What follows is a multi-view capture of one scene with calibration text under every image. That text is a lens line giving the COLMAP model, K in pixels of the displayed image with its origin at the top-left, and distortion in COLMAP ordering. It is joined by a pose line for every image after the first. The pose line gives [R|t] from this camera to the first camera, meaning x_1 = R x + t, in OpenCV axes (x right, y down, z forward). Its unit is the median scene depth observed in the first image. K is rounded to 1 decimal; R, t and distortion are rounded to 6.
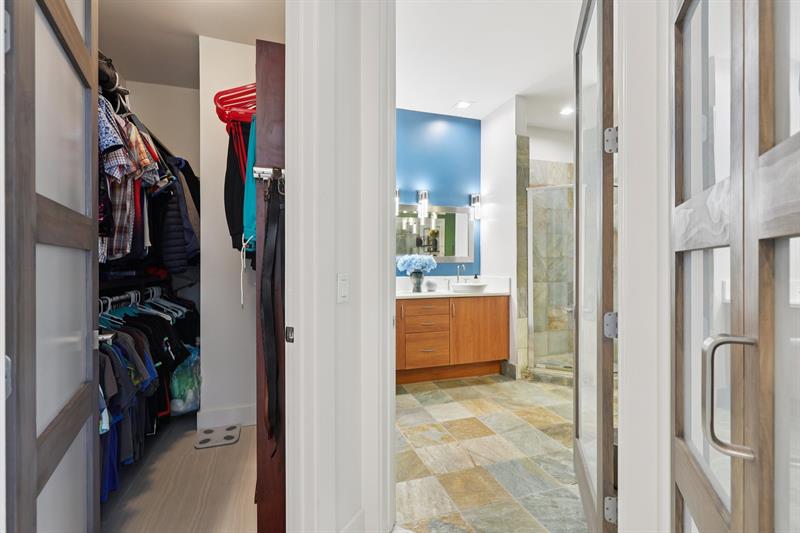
lens RADIAL K [[367.9, 0, 400.0], [0, 367.9, 266.5], [0, 0, 1]] dist [-0.000646, 0.000224]
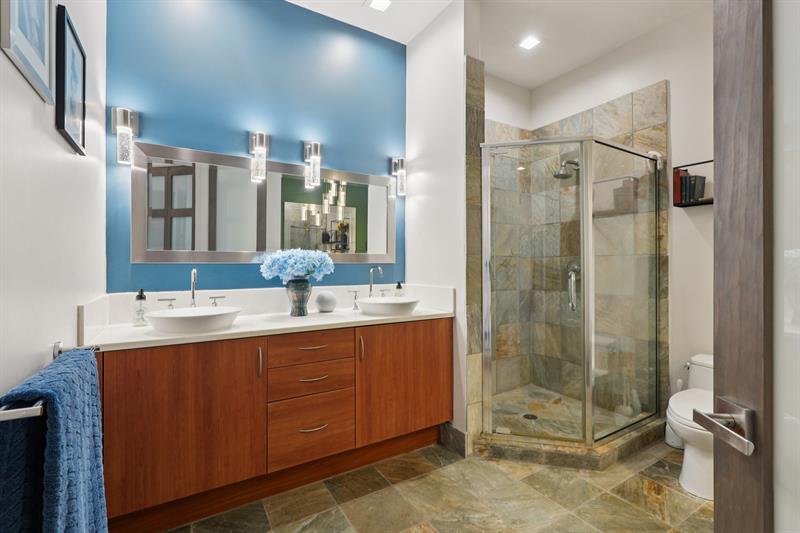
lens RADIAL K [[367.9, 0, 400.0], [0, 367.9, 266.5], [0, 0, 1]] dist [-0.000646, 0.000224]
pose [[0.973671, 0.001418, 0.227953, 0.068113], [-0.001422, 0.999999, -0.000143, -0.005744], [-0.227953, -0.000185, 0.973672, 0.410120]]
